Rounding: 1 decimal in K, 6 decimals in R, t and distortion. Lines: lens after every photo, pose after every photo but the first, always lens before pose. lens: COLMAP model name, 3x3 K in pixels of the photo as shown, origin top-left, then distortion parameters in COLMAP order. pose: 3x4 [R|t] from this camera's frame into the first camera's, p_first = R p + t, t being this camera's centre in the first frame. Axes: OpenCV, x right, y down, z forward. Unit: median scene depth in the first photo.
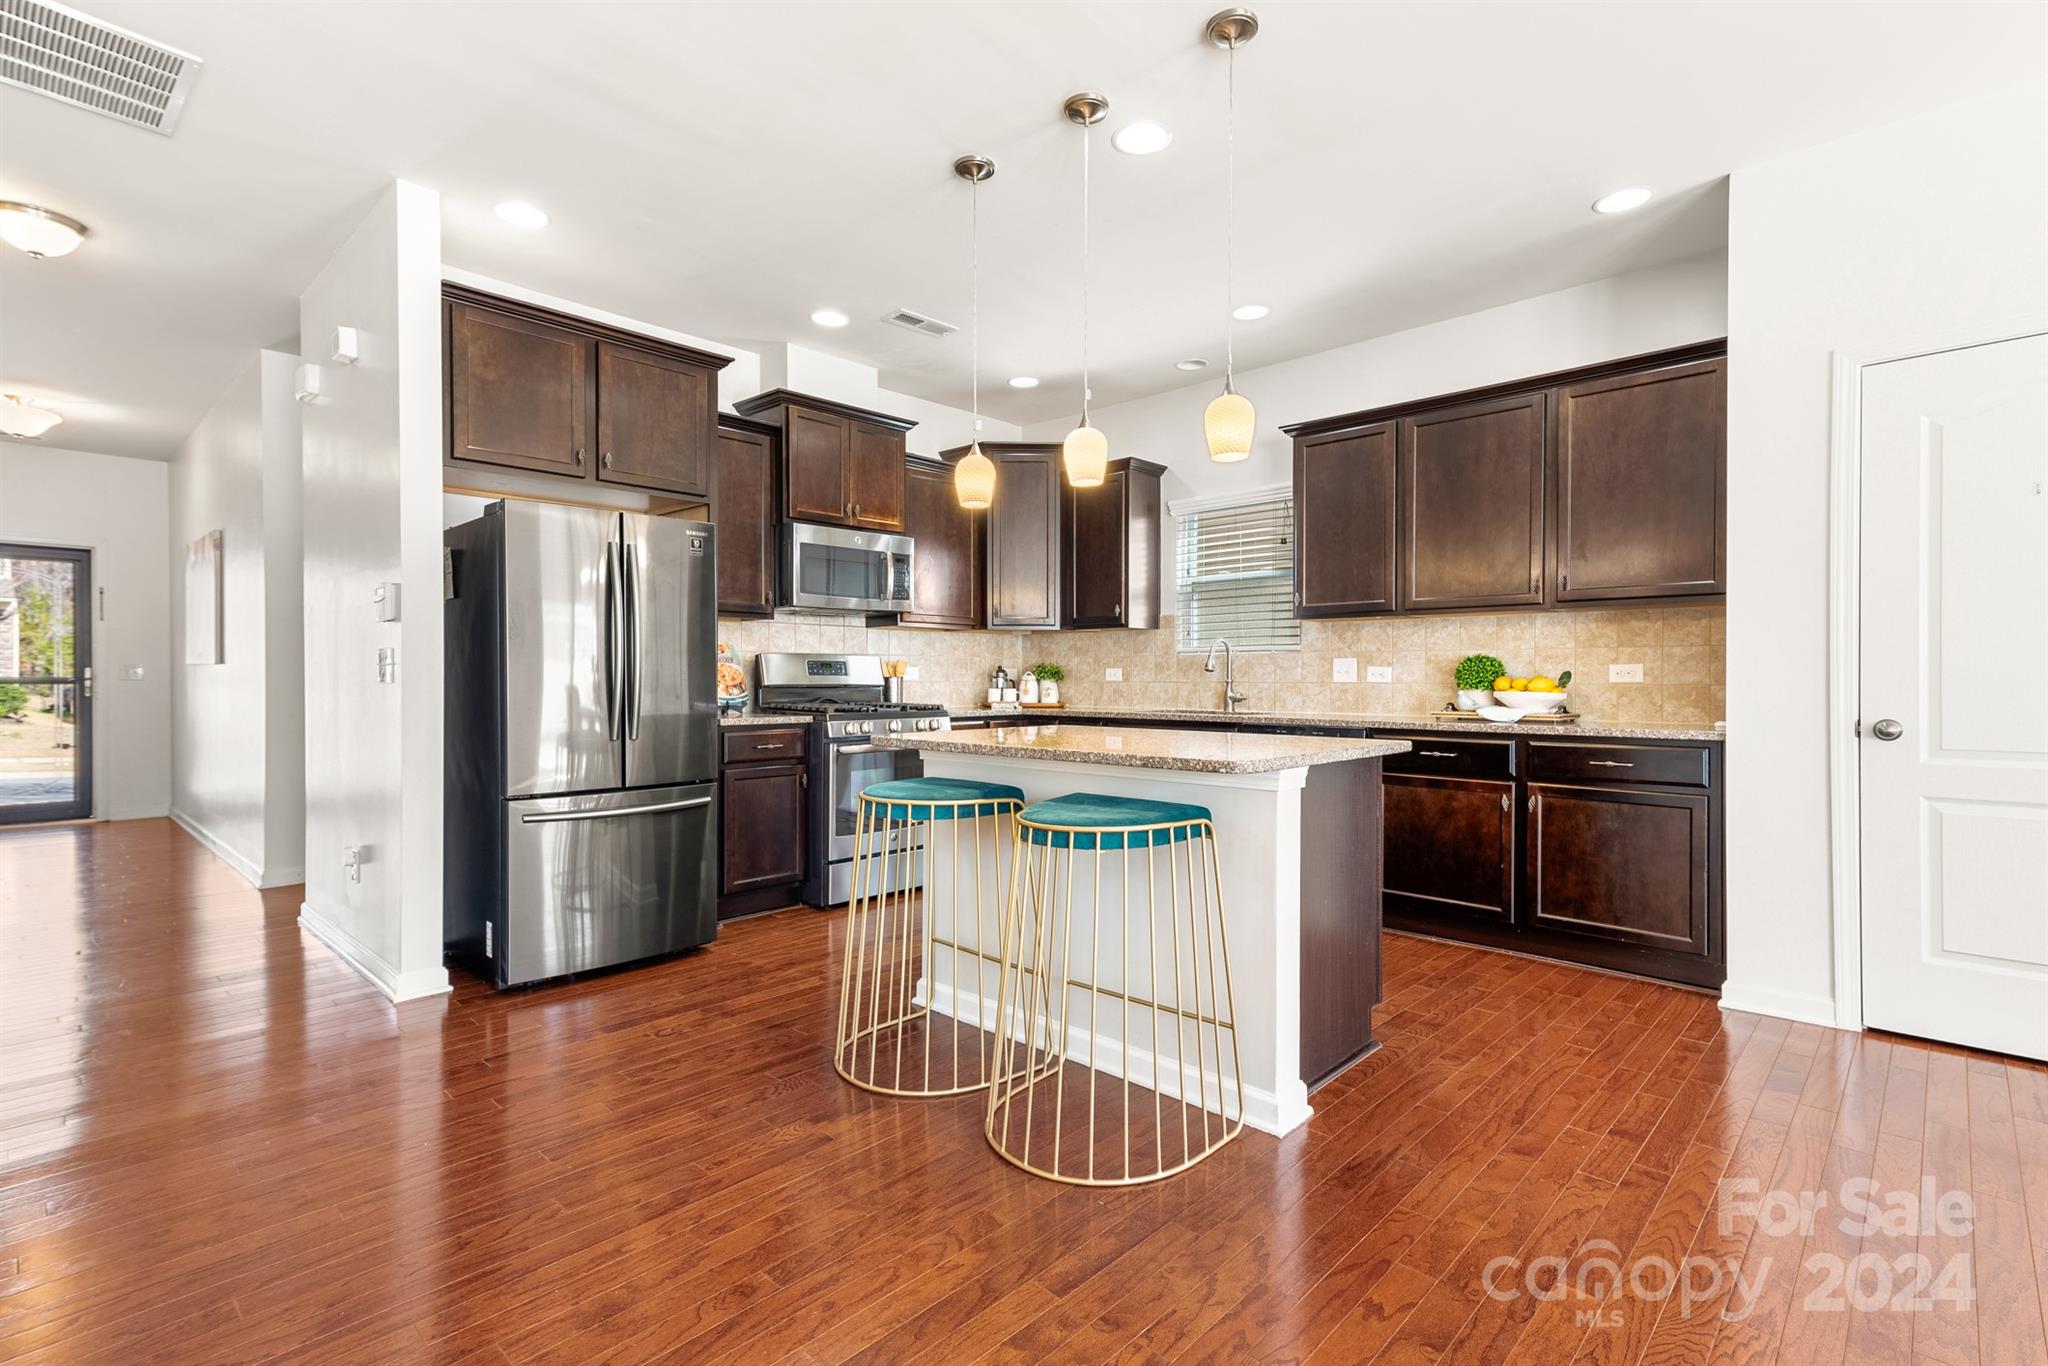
lens RADIAL K [[924.4, 0, 1034.5], [0, 924.4, 679.9], [0, 0, 1]] dist [-0.001372, -0.000165]
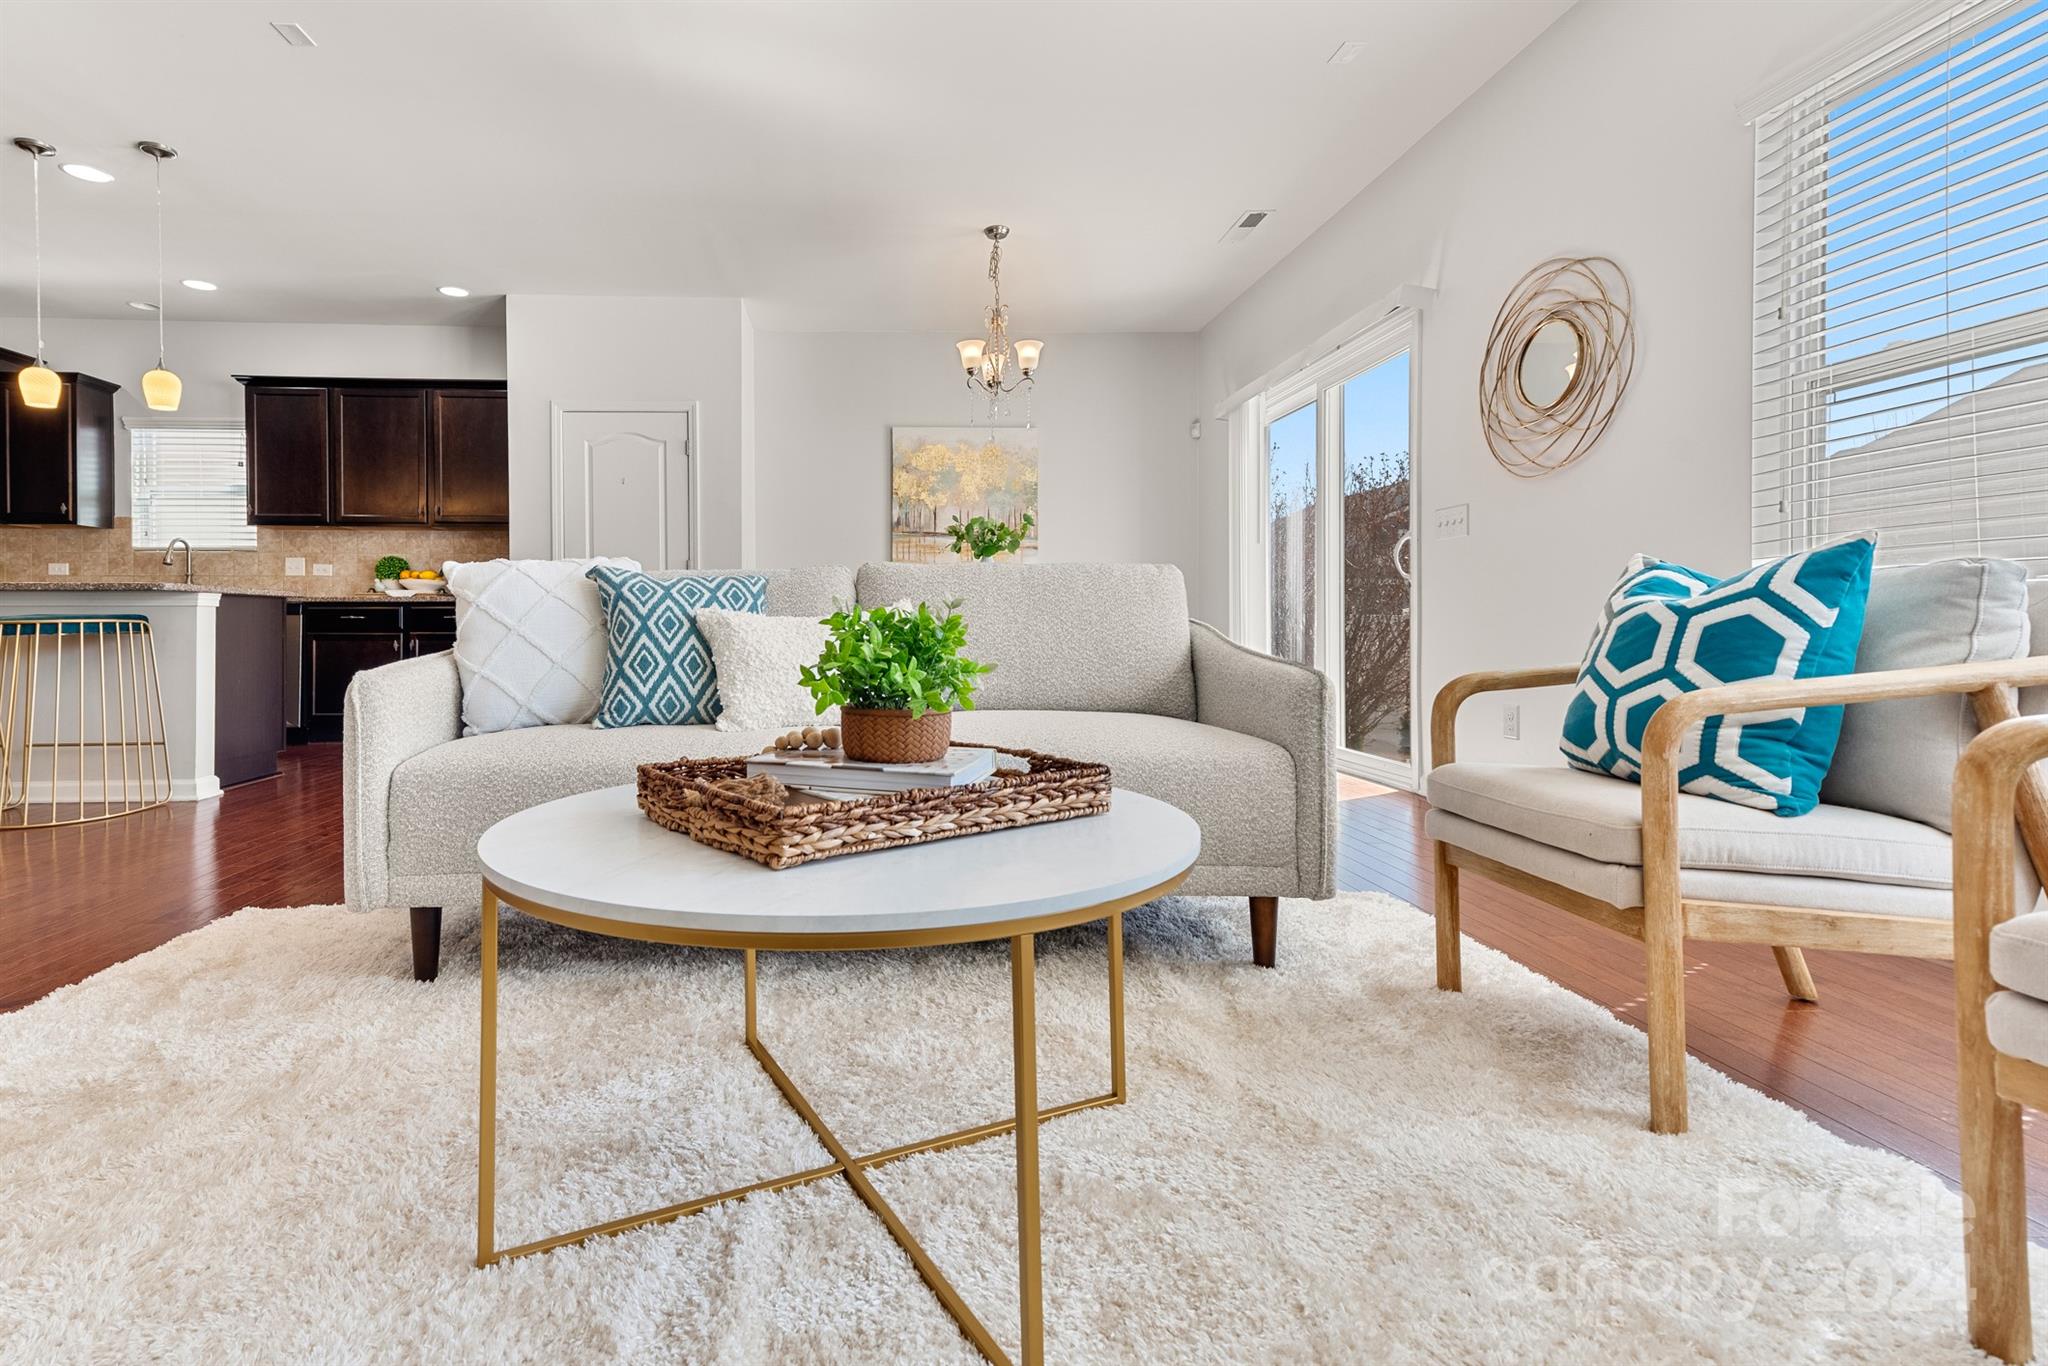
lens RADIAL K [[953.4, 0, 896.8], [0, 953.4, 627.1], [0, 0, 1]] dist [0.021567, -0.000055]
pose [[0.690716, -0.005821, 0.723102, -0.078824], [0.006319, 0.999978, 0.002014, 0.091819], [-0.723098, 0.003178, 0.690738, -0.677363]]
